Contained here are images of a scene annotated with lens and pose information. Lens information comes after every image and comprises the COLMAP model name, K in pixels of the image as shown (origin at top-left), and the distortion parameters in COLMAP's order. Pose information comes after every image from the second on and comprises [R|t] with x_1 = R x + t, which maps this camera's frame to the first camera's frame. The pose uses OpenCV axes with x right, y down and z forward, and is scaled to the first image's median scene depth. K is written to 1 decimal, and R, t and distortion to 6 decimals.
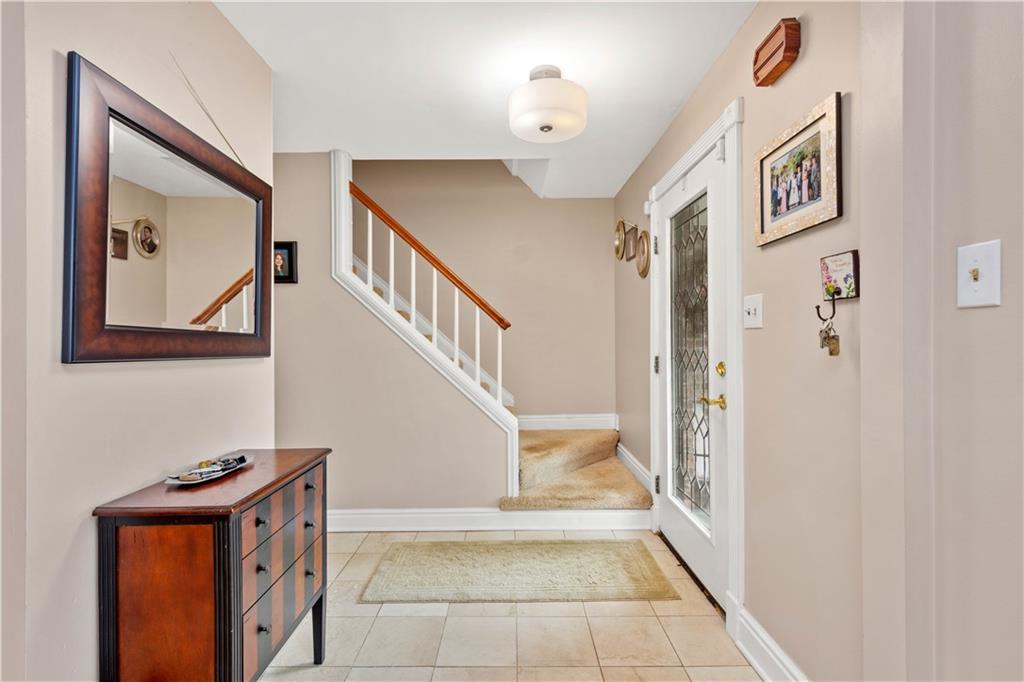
lens RADIAL K [[452.0, 0, 512.9], [0, 452.0, 335.9], [0, 0, 1]] dist [0.001936, -0.000539]
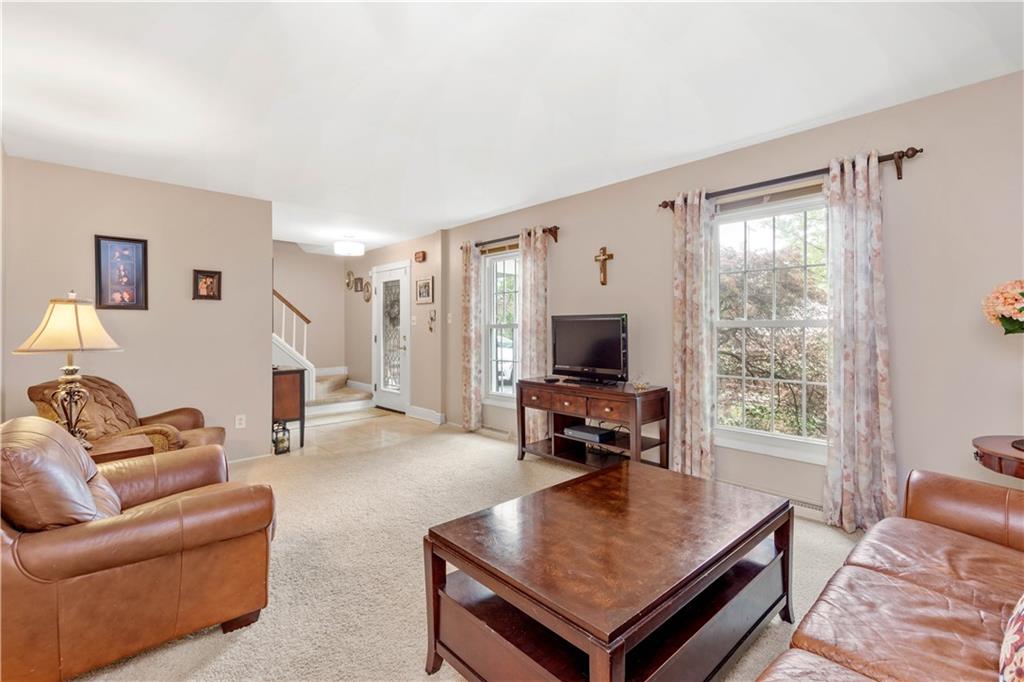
lens RADIAL K [[452.0, 0, 510.2], [0, 452.0, 332.8], [0, 0, 1]] dist [0.001936, -0.000539]
pose [[0.731660, -0.000404, 0.681670, -1.231736], [-0.009054, 0.999906, 0.010311, -0.003783], [-0.681610, -0.013716, 0.731587, -1.949893]]
